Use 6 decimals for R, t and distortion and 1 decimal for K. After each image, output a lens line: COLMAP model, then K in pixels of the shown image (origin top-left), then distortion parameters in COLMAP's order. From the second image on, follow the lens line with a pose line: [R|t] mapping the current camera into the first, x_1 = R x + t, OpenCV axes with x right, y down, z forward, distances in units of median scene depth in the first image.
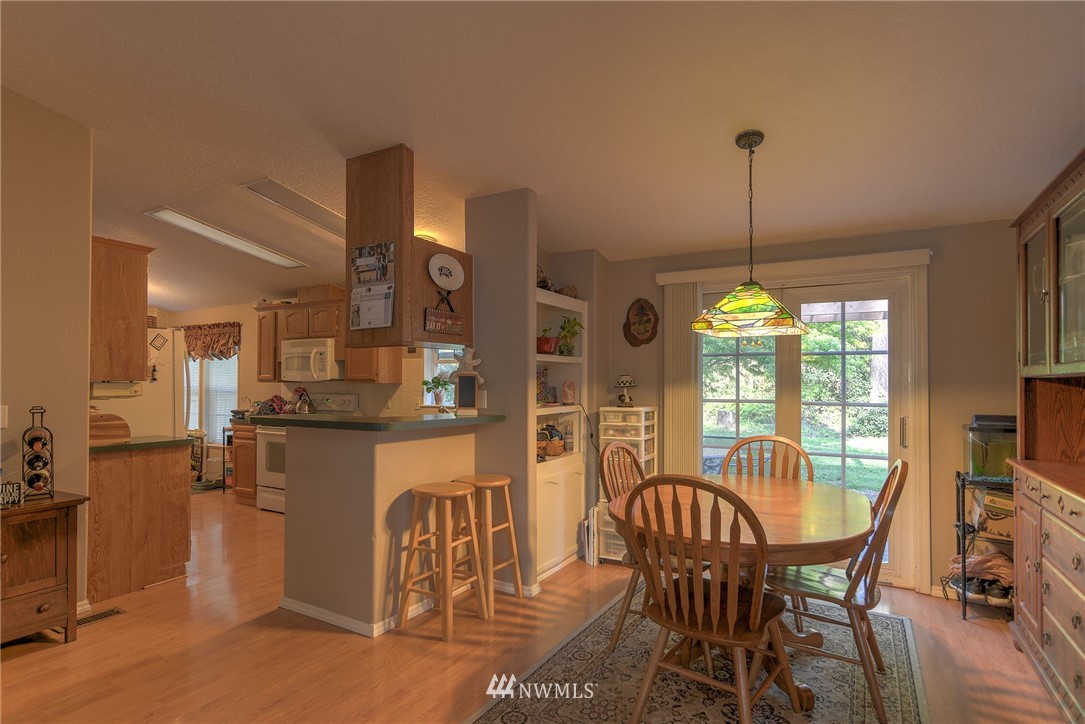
lens RADIAL K [[551.8, 0, 548.6], [0, 551.8, 370.0], [0, 0, 1]] dist [-0.002622, 0.005304]
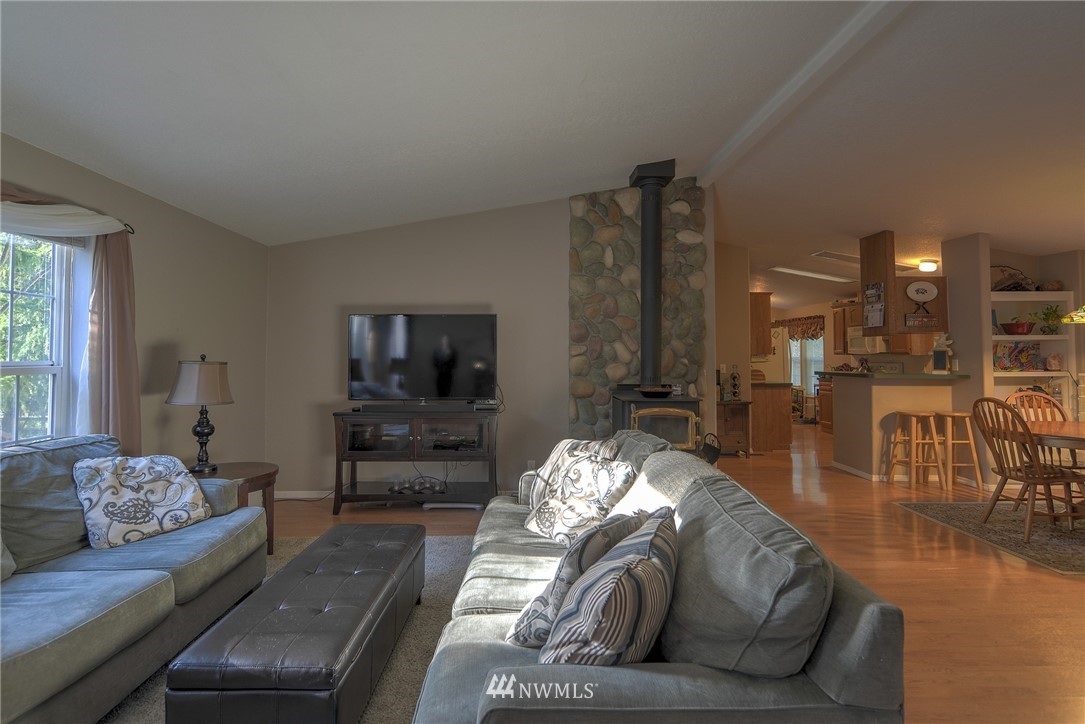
lens RADIAL K [[551.8, 0, 544.4], [0, 551.8, 355.5], [0, 0, 1]] dist [-0.002622, 0.005304]
pose [[0.527524, -0.003491, -0.849533, 0.649004], [0.024266, 0.999645, 0.010960, -0.022410], [0.849194, -0.026396, 0.527422, -0.909828]]
